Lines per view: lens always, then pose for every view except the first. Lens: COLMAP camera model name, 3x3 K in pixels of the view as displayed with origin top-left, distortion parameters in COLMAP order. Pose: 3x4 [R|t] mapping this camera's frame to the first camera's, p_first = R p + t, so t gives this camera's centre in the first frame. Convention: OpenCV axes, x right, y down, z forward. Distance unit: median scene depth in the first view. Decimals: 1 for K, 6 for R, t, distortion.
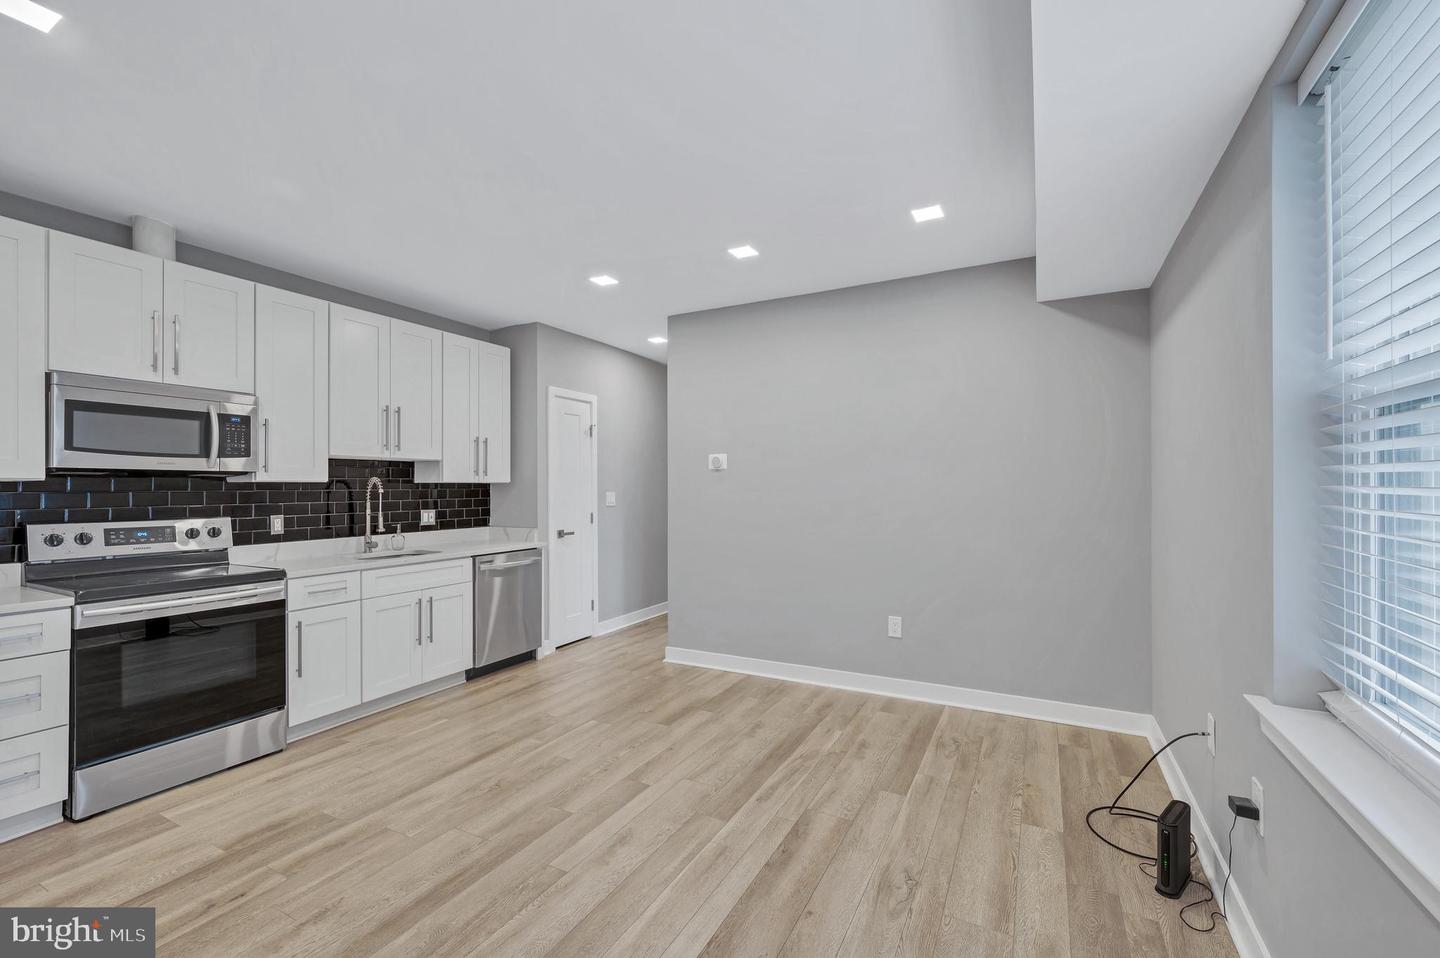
lens RADIAL K [[606.3, 0, 720.0], [0, 606.3, 479.0], [0, 0, 1]] dist [-0.002075, -0.000388]
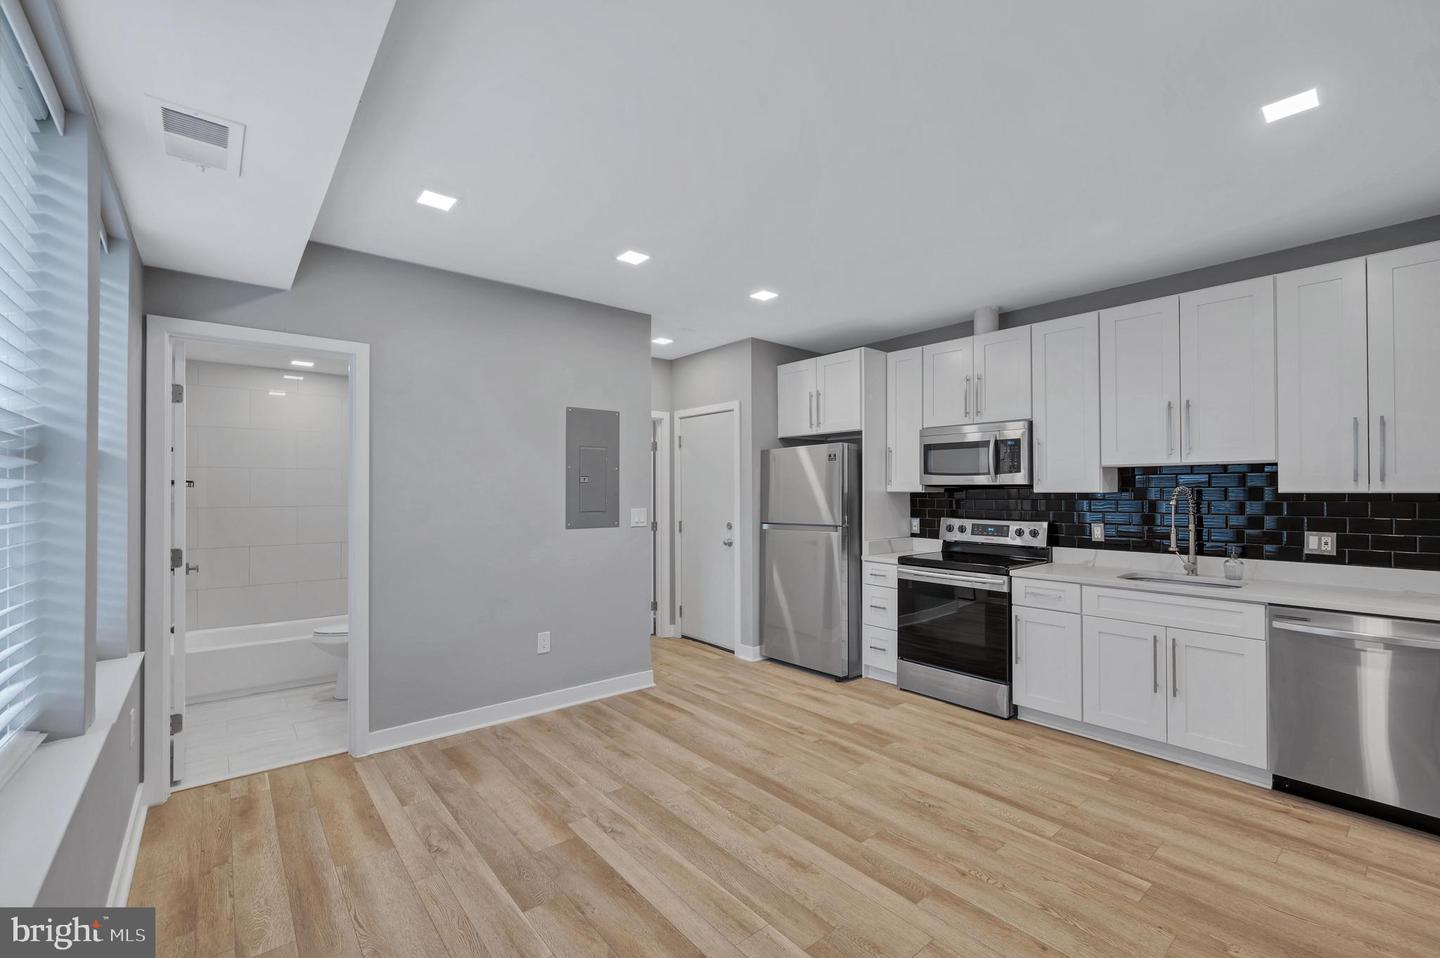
lens RADIAL K [[606.3, 0, 720.0], [0, 606.3, 479.0], [0, 0, 1]] dist [-0.002075, -0.000388]
pose [[-0.380162, -0.011393, -0.924850, 0.556063], [0.016058, 0.999692, -0.018915, -0.009383], [0.924781, -0.022042, -0.379862, 0.878625]]
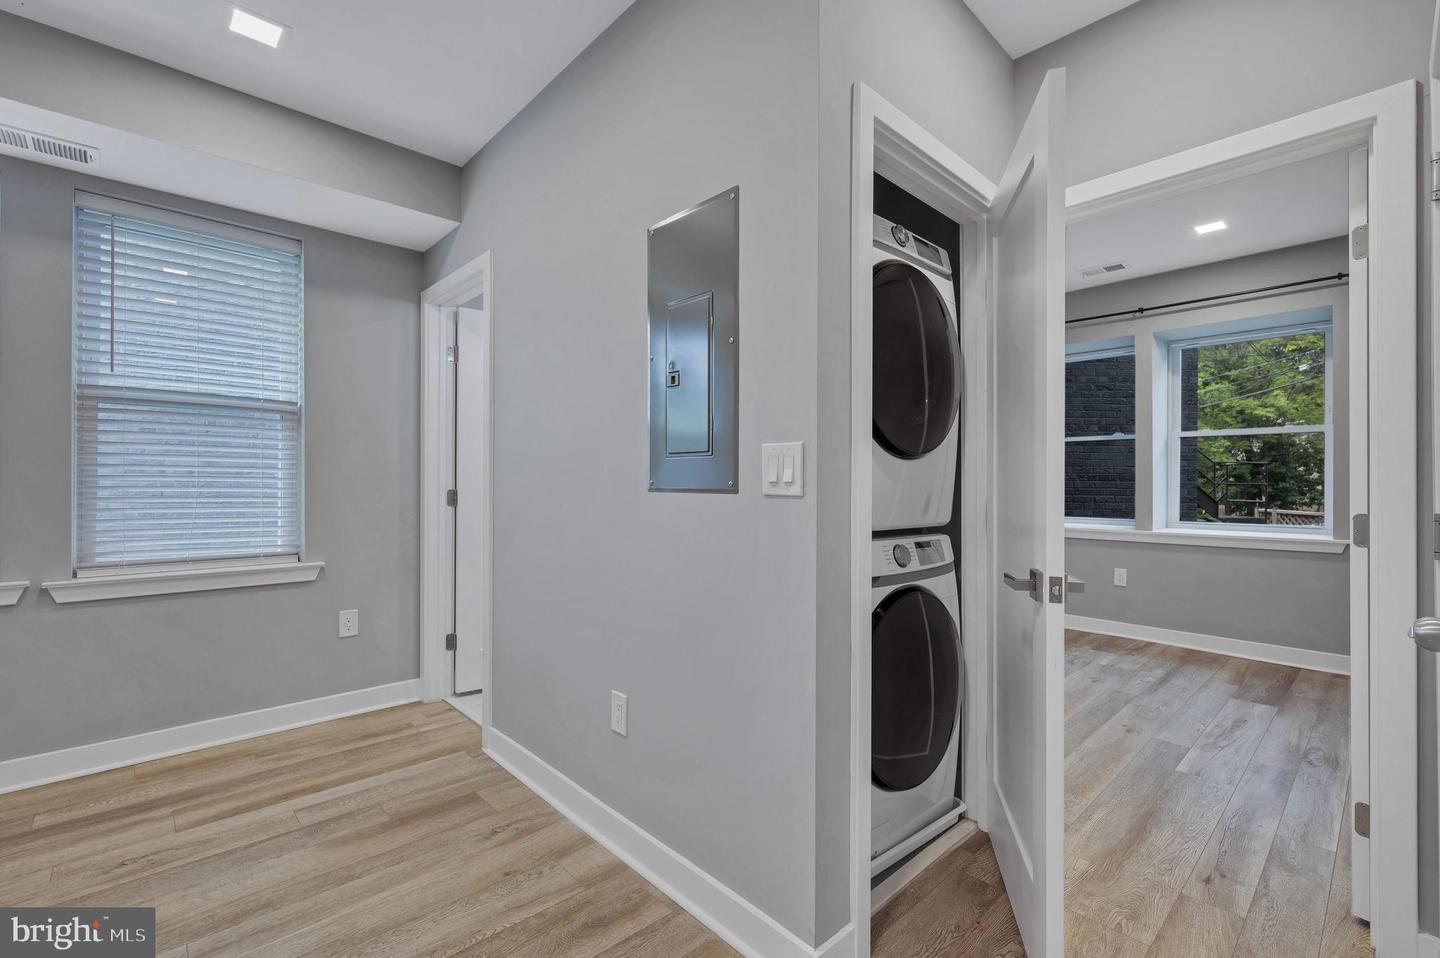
lens RADIAL K [[632.7, 0, 723.9], [0, 632.7, 479.7], [0, 0, 1]] dist [-0.001422, -0.000572]
pose [[-0.946782, 0.002135, 0.321867, -0.694052], [-0.003724, 0.999838, -0.017588, 0.060568], [-0.321853, -0.017850, -0.946621, 0.670436]]
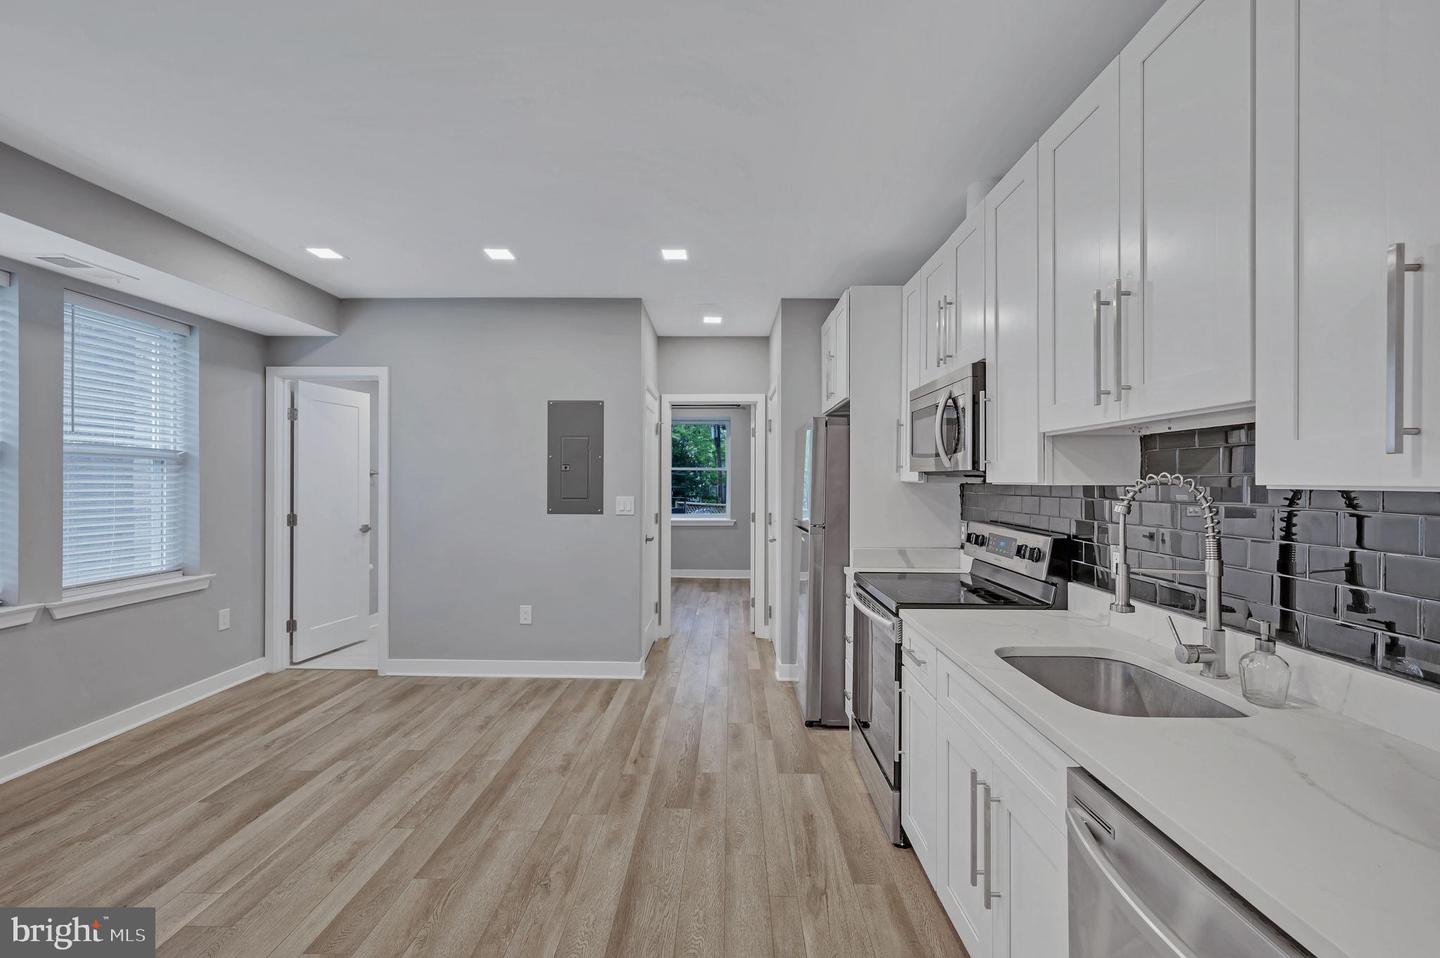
lens RADIAL K [[606.3, 0, 720.0], [0, 606.3, 479.0], [0, 0, 1]] dist [-0.002075, -0.000388]
pose [[-0.890934, -0.000438, -0.454132, -0.179575], [0.006079, 0.999898, -0.012890, 0.005930], [0.454091, -0.014245, -0.890841, 1.465078]]
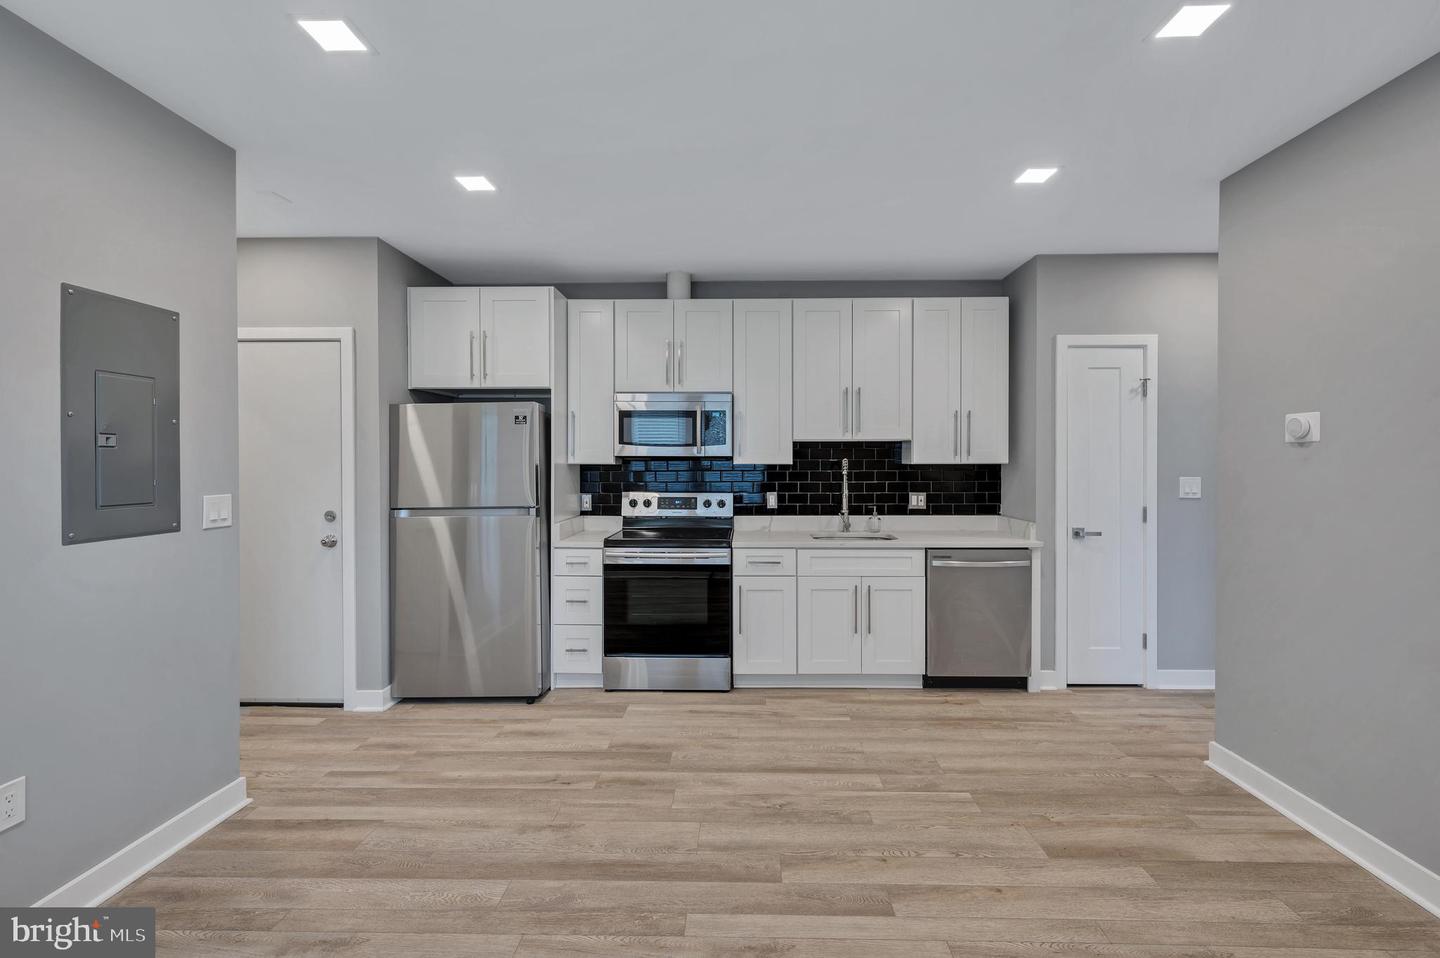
lens RADIAL K [[630.6, 0, 732.6], [0, 630.6, 464.5], [0, 0, 1]] dist [-0.000136, 0.000008]
pose [[0.447823, 0.008473, -0.894082, 0.356306], [0.011169, 0.999824, 0.015069, -0.013951], [0.894053, -0.016734, 0.447649, 0.430514]]
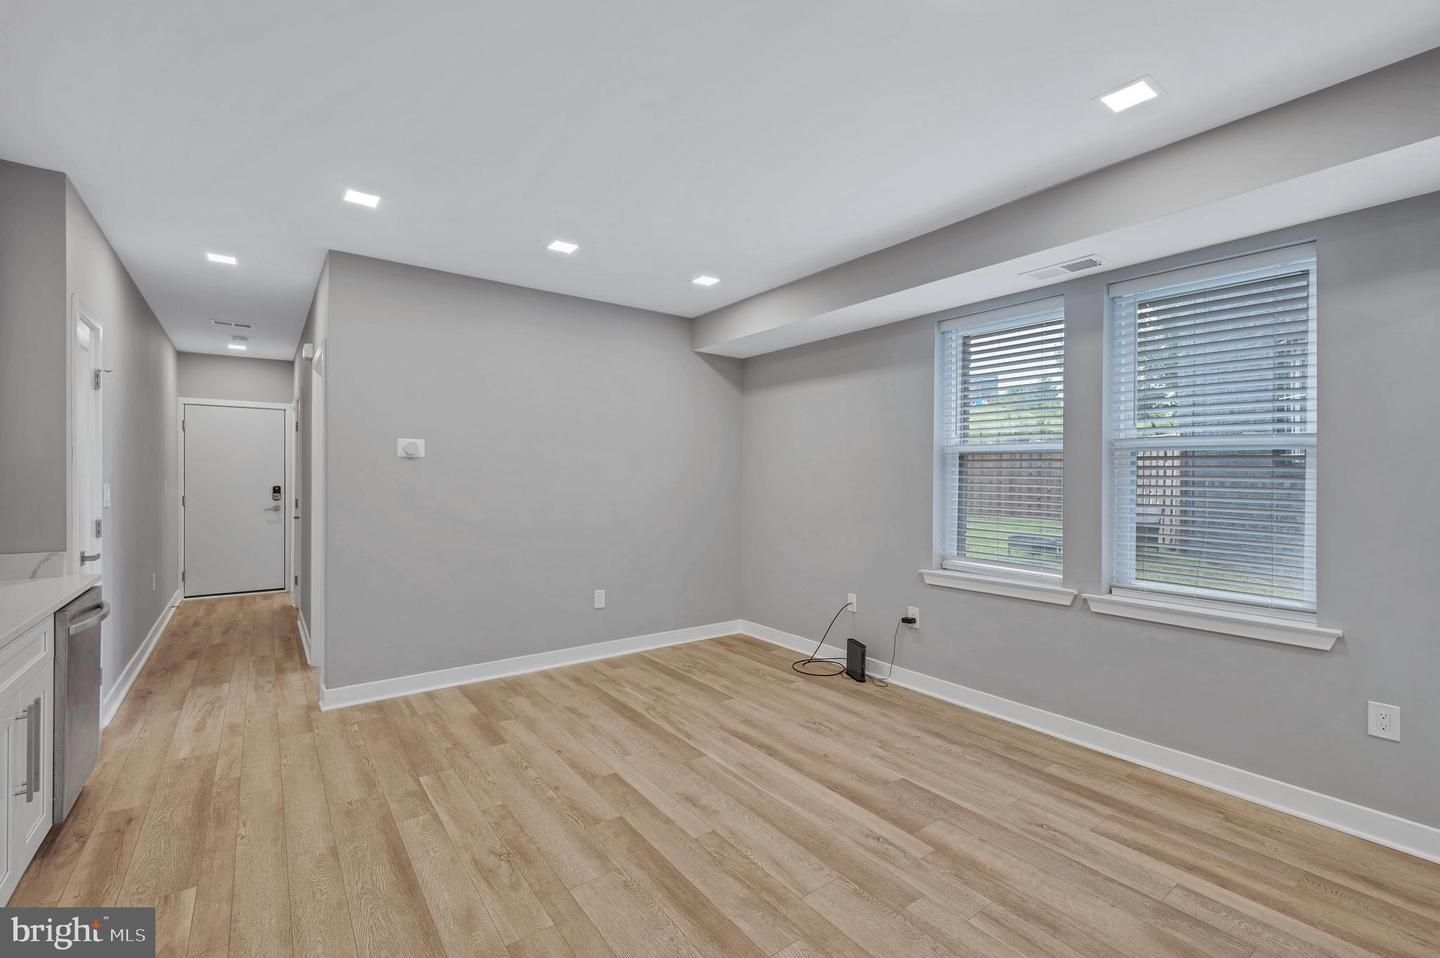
lens RADIAL K [[617.7, 0, 722.7], [0, 617.7, 478.0], [0, 0, 1]] dist [0.001292, 0.000303]
pose [[0.427792, 0.004938, 0.903864, -0.805901], [-0.020329, 0.999785, 0.004160, 0.000170], [-0.903649, -0.020154, 0.427800, 0.327048]]
